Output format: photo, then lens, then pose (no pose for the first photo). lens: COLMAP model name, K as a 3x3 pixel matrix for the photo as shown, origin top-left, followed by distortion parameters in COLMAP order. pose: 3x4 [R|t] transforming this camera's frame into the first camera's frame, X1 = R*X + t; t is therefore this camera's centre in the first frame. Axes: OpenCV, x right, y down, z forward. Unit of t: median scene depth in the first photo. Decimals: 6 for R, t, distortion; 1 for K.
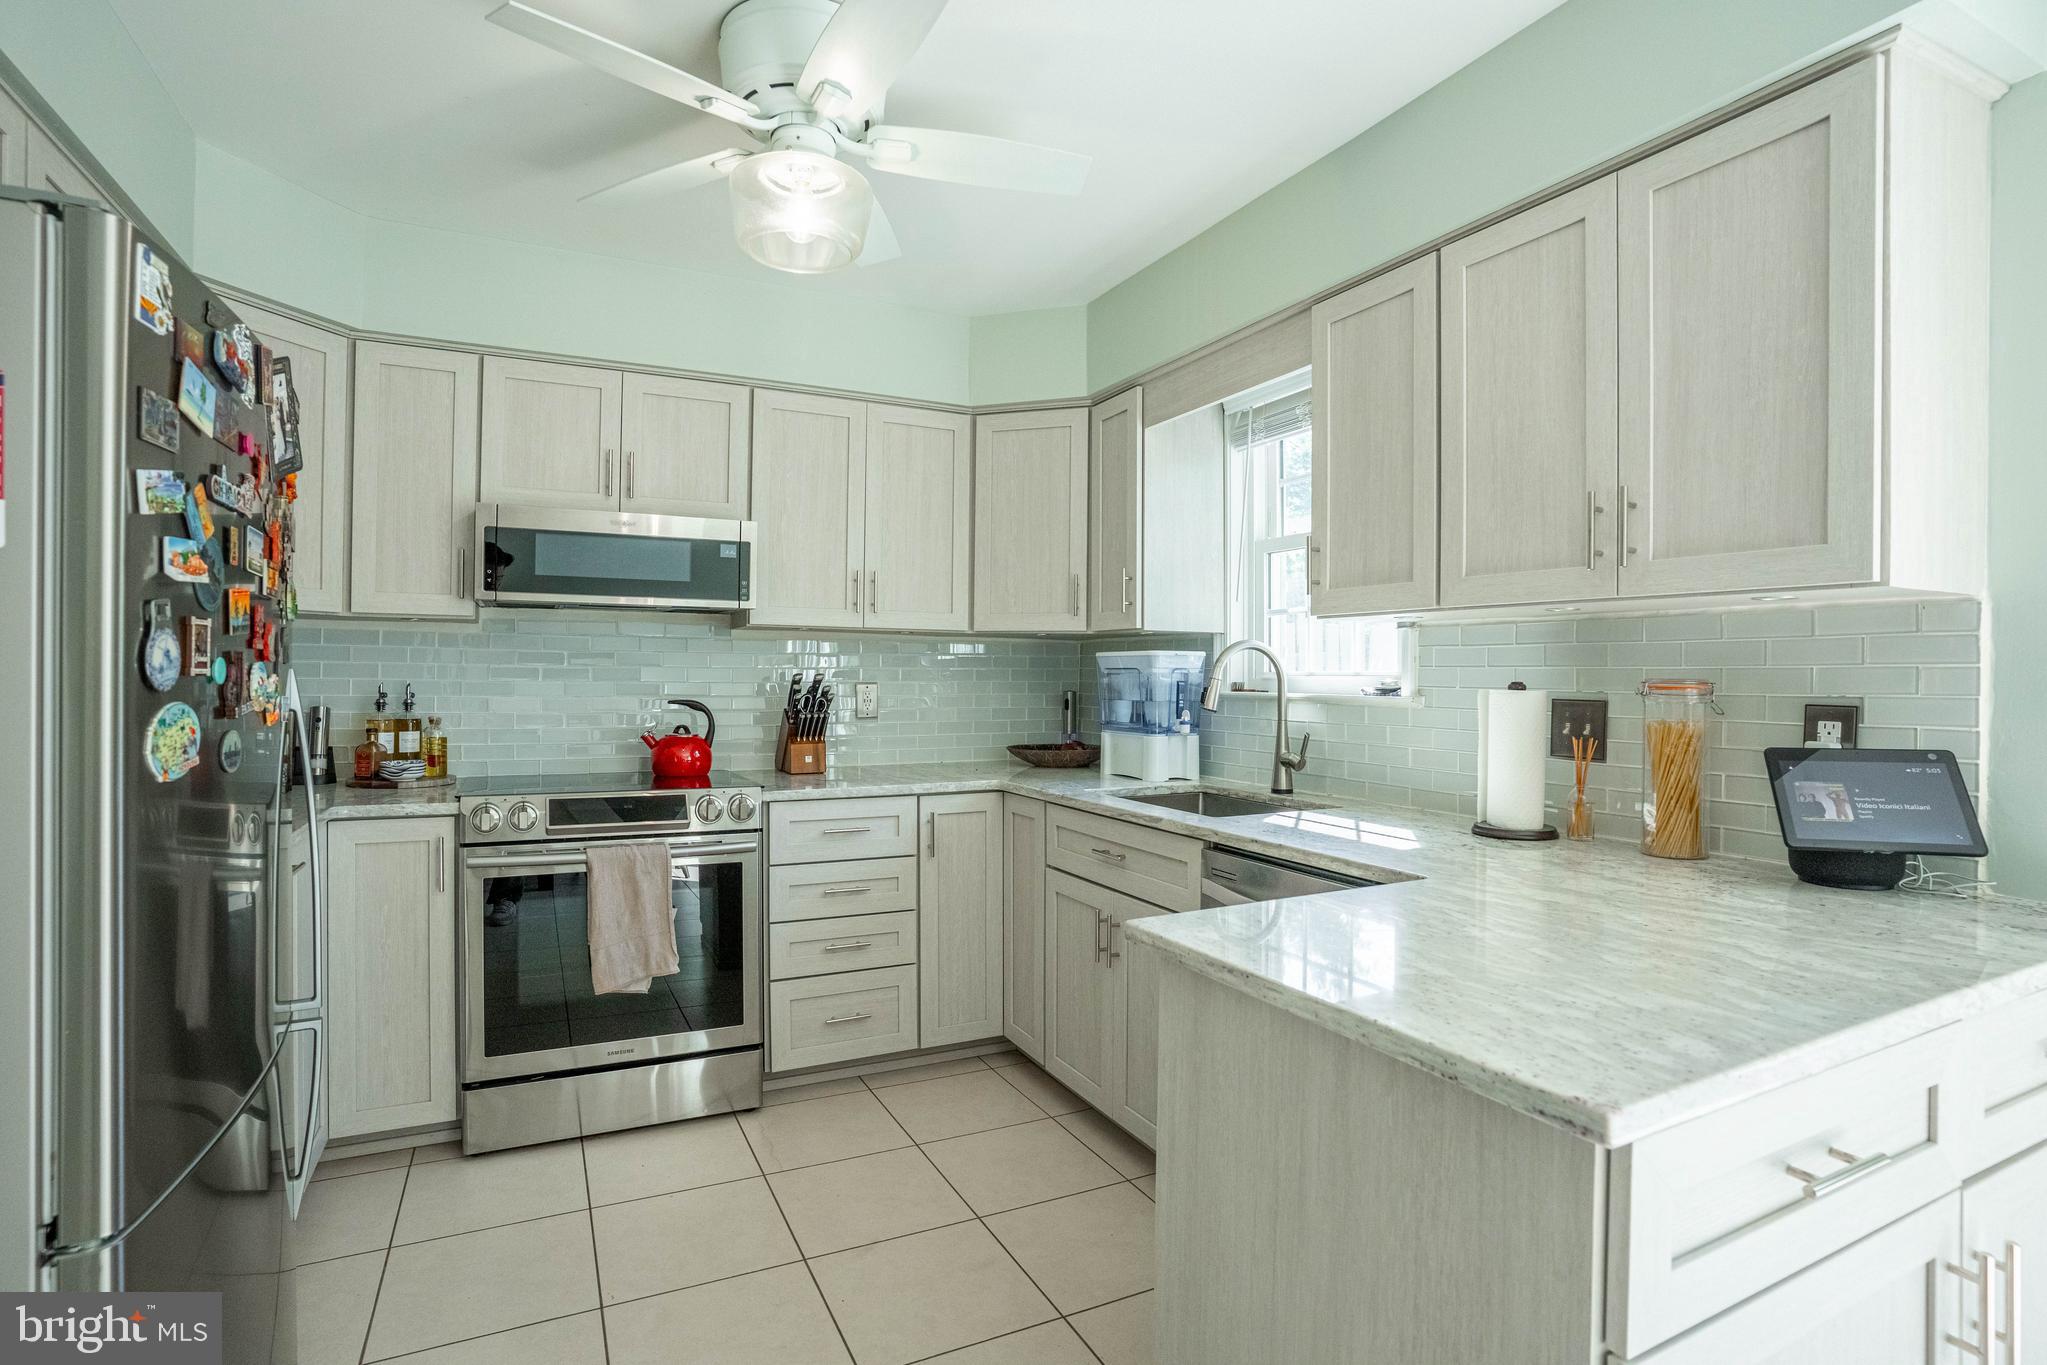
lens RADIAL K [[1009.3, 0, 1024.6], [0, 1009.3, 678.8], [0, 0, 1]] dist [-0.069019, 0.025069]
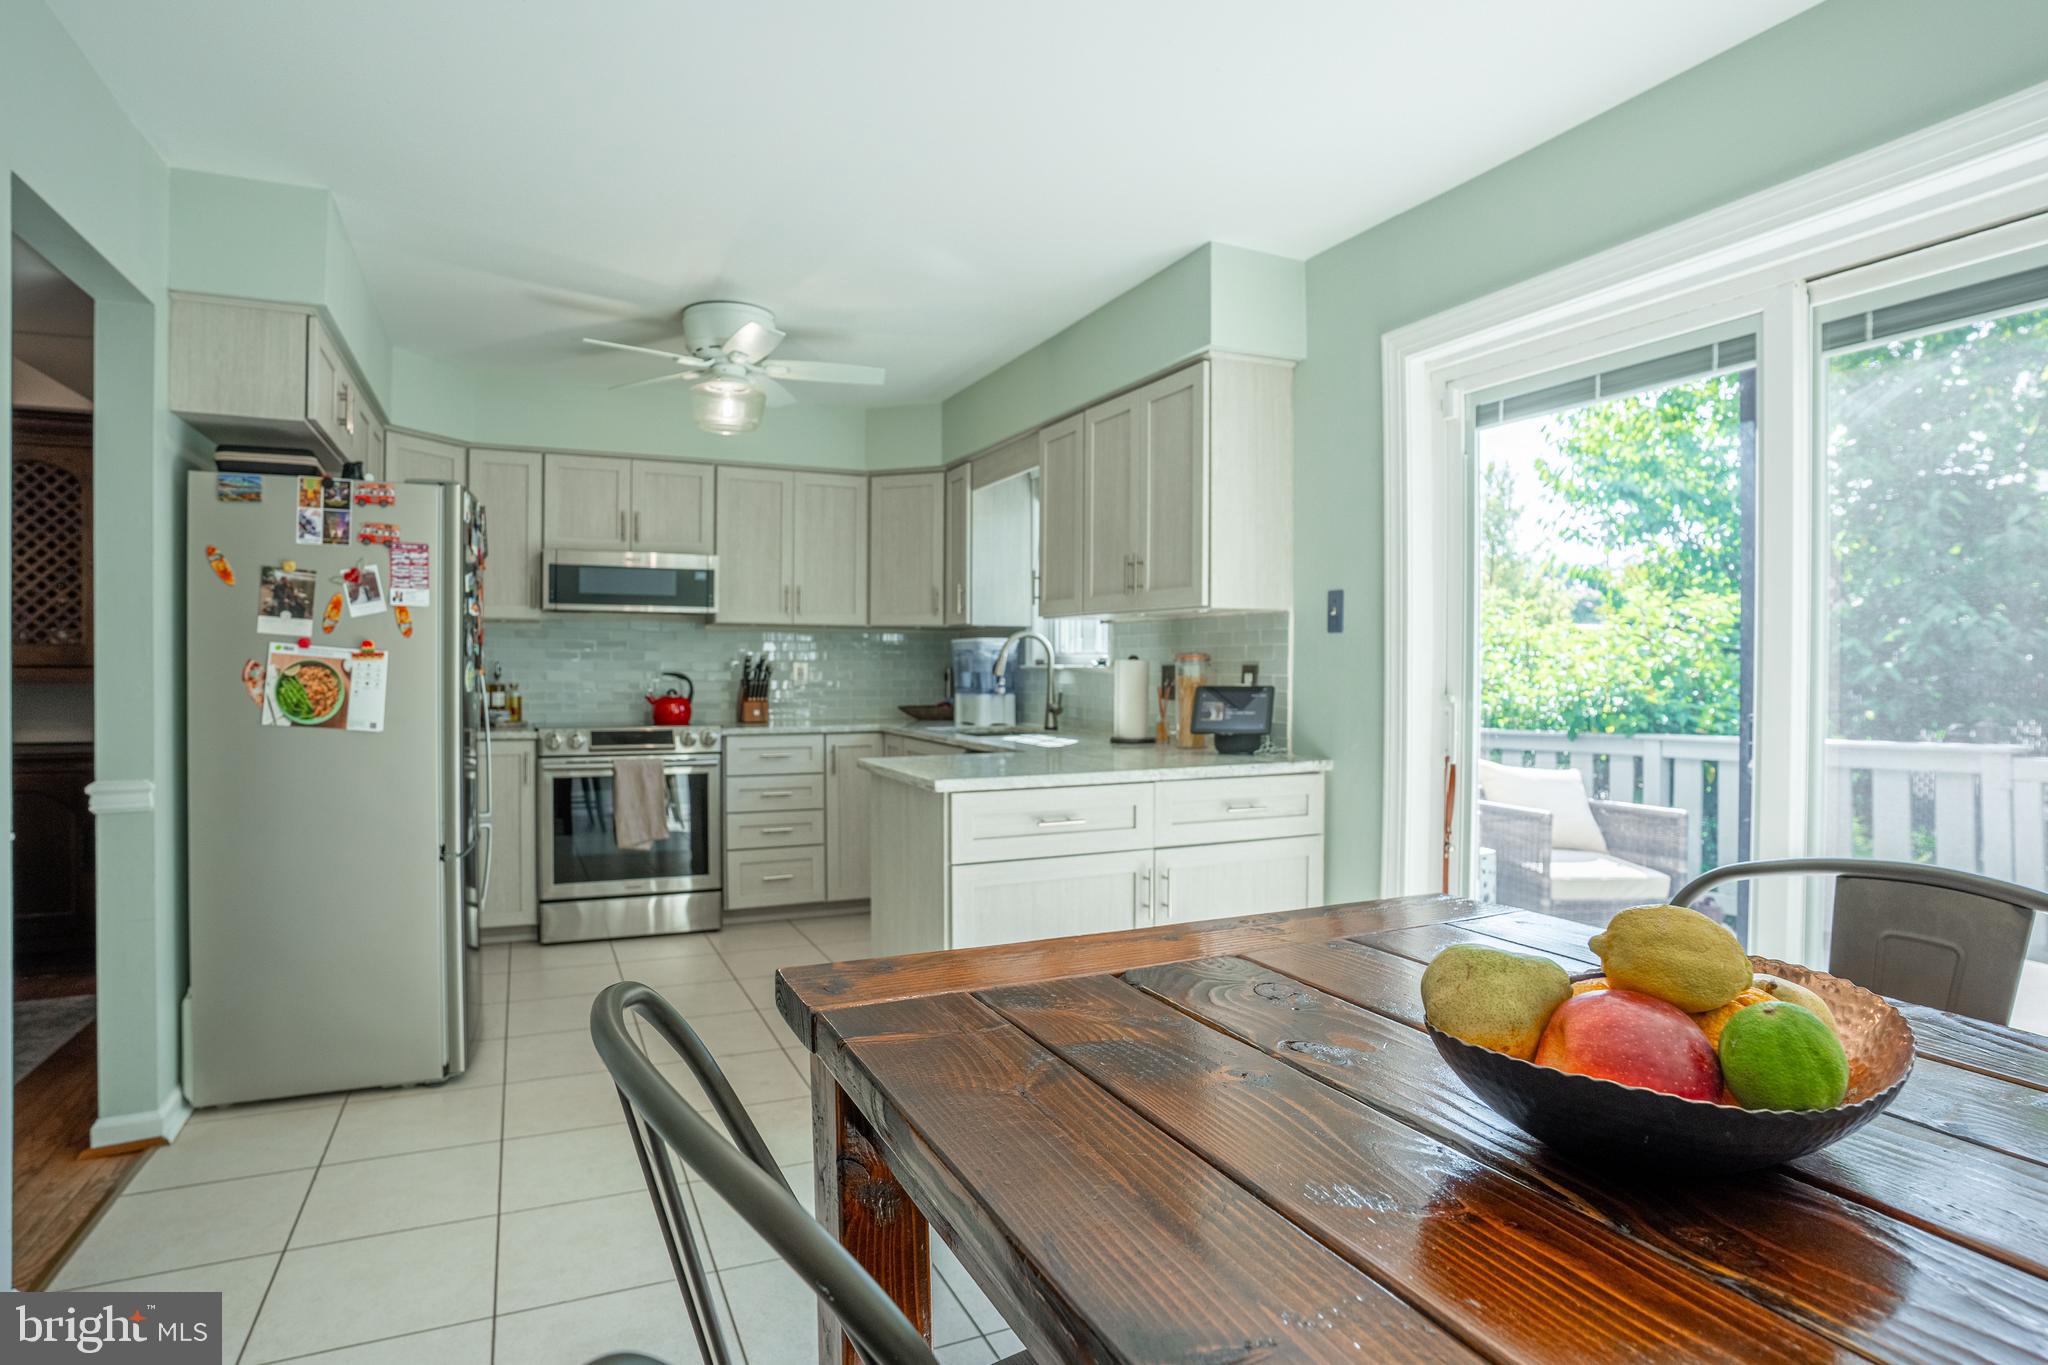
lens RADIAL K [[1090.9, 0, 1003.2], [0, 1090.9, 681.1], [0, 0, 1]] dist [-0.059852, -0.000455]
pose [[0.999041, -0.002767, -0.043693, 0.248156], [0.003272, 0.999929, 0.011472, 0.018174], [0.043658, -0.011604, 0.998979, -0.665180]]
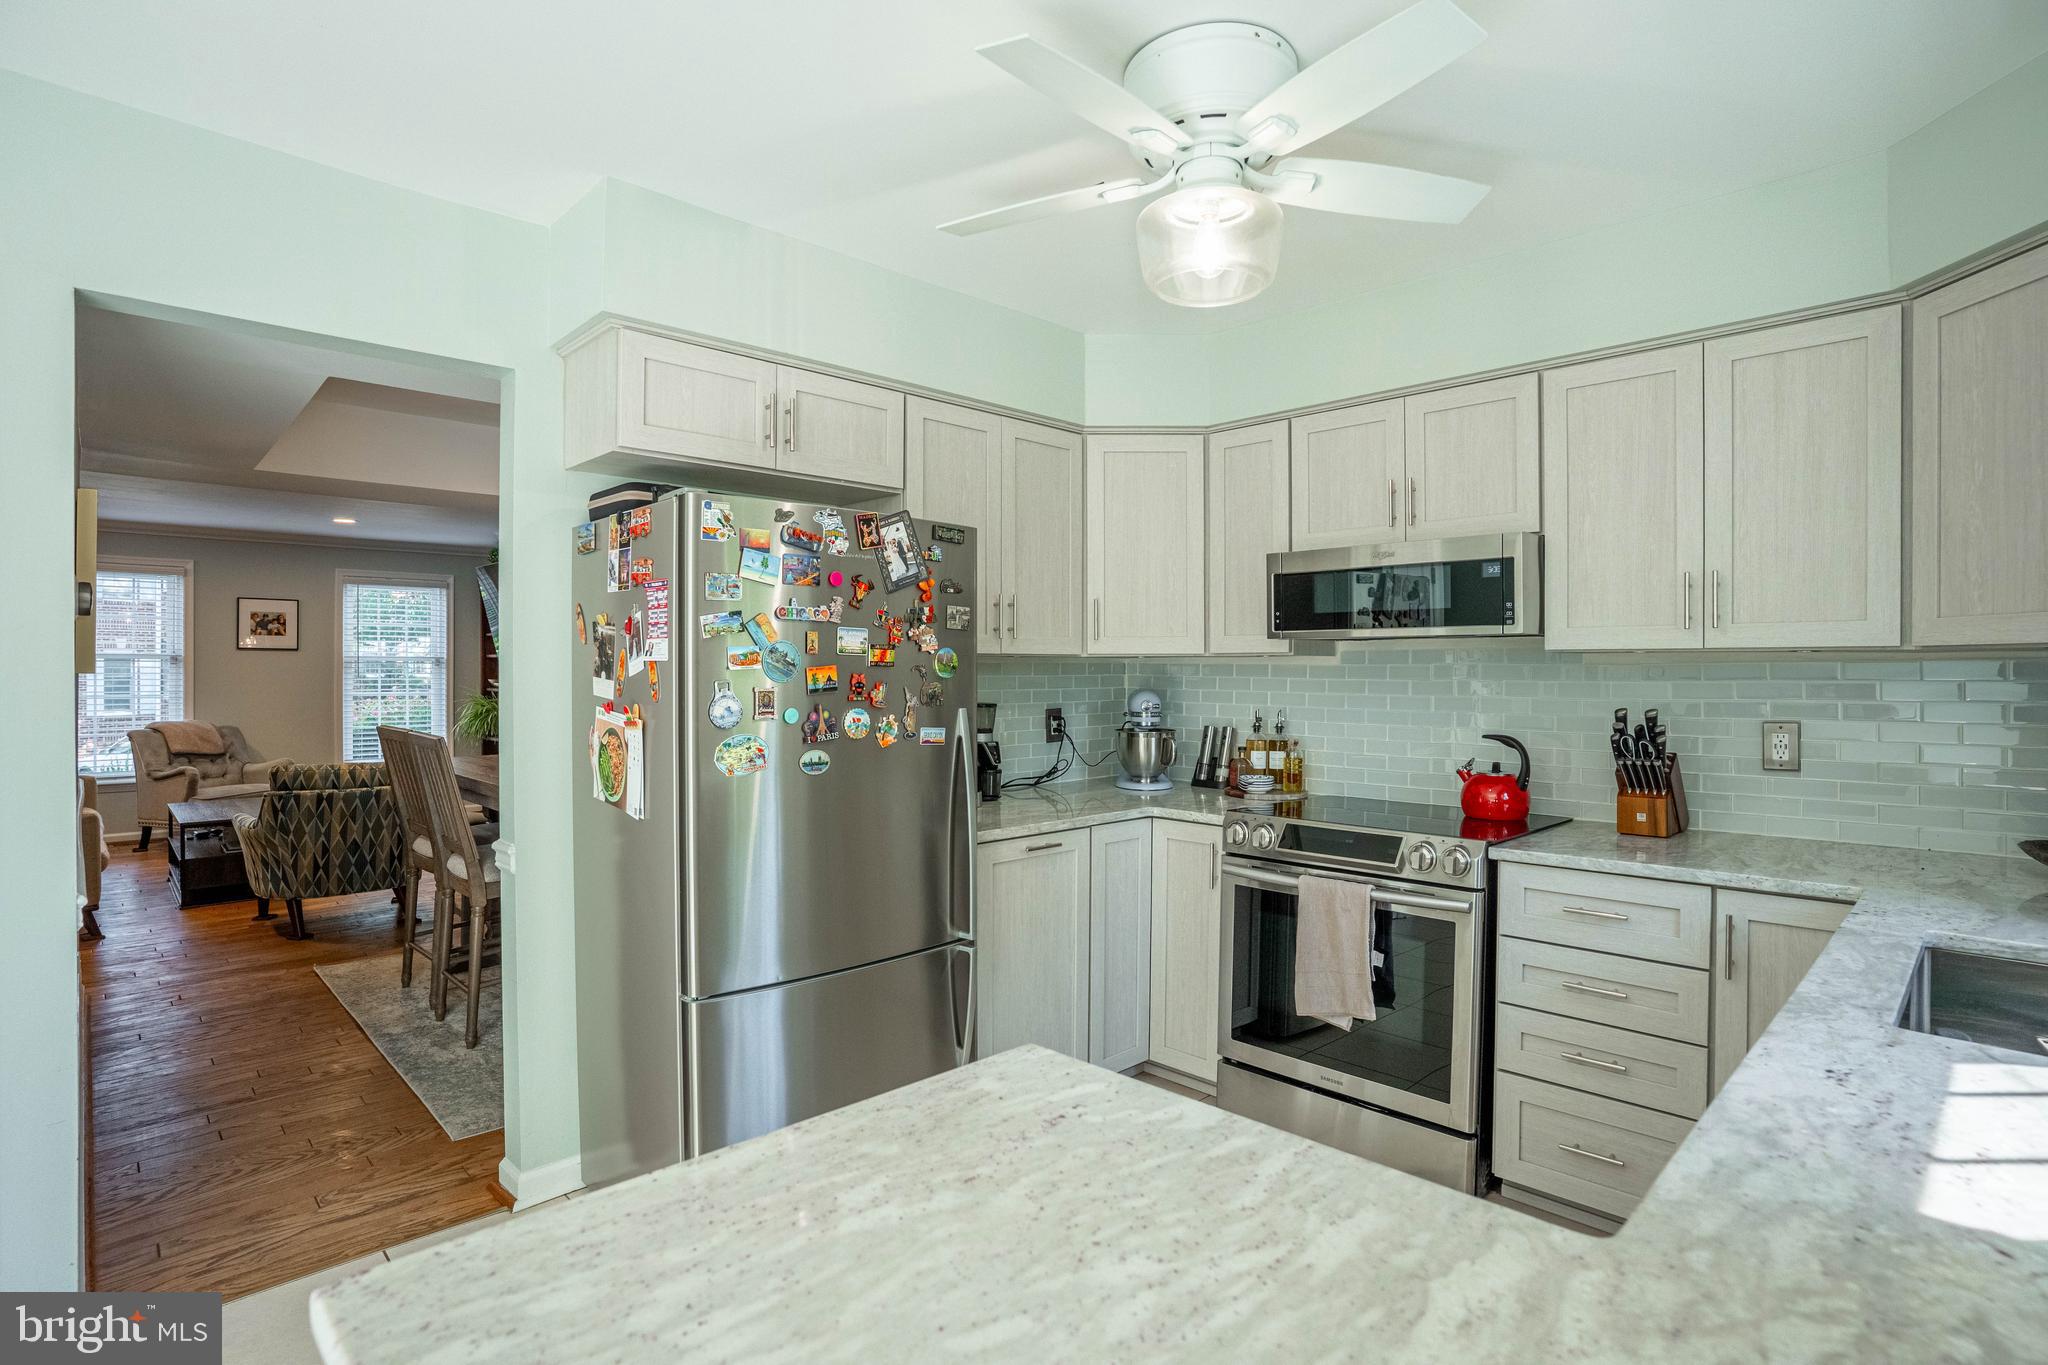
lens RADIAL K [[1009.8, 0, 1016.6], [0, 1009.8, 676.9], [0, 0, 1]] dist [-0.069019, 0.025069]
pose [[0.307135, -0.003895, -0.951658, 0.415108], [-0.001611, 0.999988, -0.004613, -0.028632], [0.951665, 0.002950, 0.307125, 0.338728]]
